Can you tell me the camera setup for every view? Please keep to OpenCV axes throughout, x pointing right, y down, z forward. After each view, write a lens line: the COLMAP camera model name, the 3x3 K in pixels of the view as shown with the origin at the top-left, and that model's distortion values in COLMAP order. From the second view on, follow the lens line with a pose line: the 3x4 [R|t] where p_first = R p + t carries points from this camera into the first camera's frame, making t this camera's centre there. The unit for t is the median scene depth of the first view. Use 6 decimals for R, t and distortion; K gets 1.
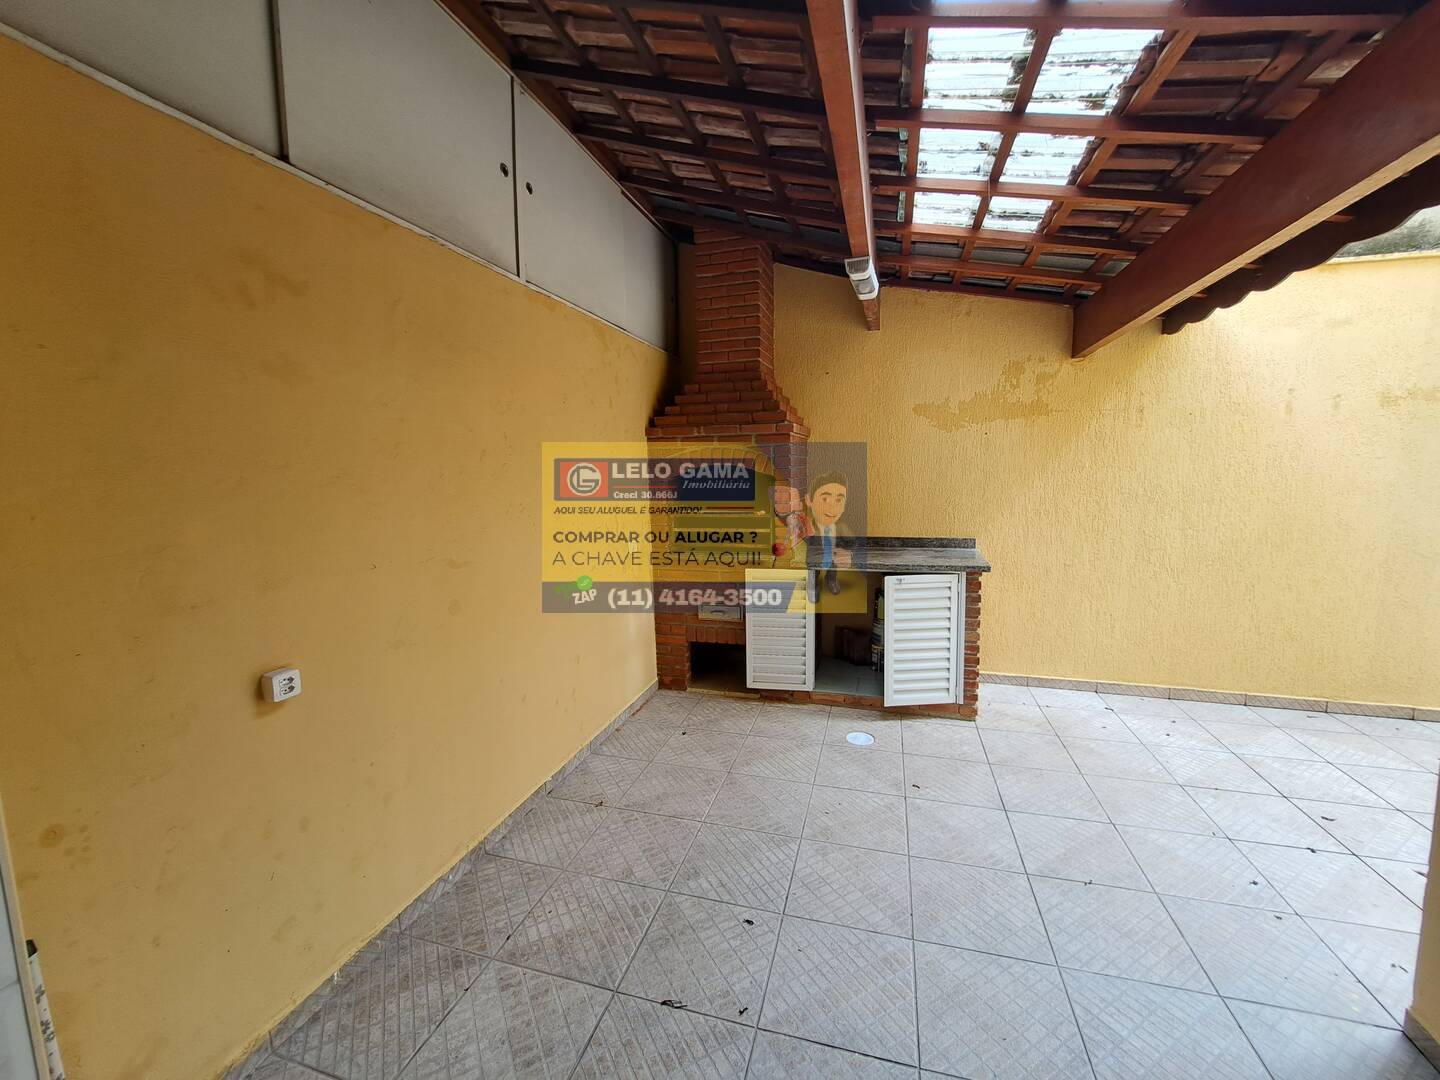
lens RADIAL K [[574.9, 0, 724.0], [0, 574.9, 529.5], [0, 0, 1]] dist [-0.014814, -0.001787]
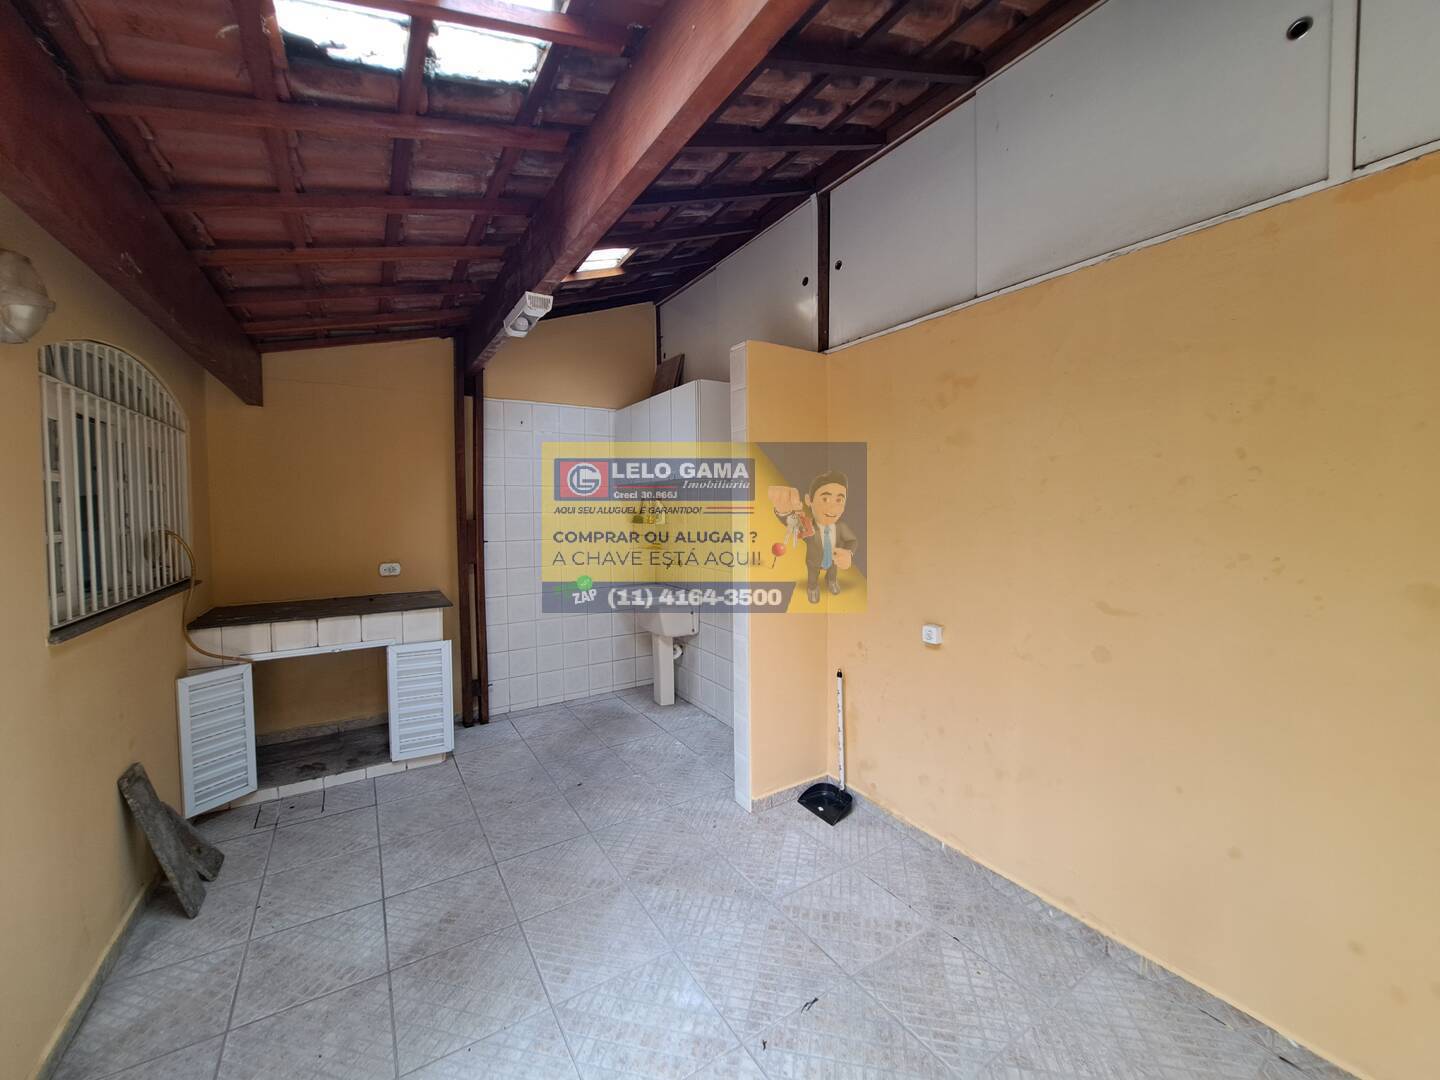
lens RADIAL K [[574.9, 0, 723.7], [0, 574.9, 535.5], [0, 0, 1]] dist [-0.014814, -0.001787]
pose [[-0.662620, 0.061275, -0.746445, 0.722898], [-0.057639, 0.989520, 0.132395, -0.168340], [0.746734, 0.130752, -0.652144, 1.375578]]
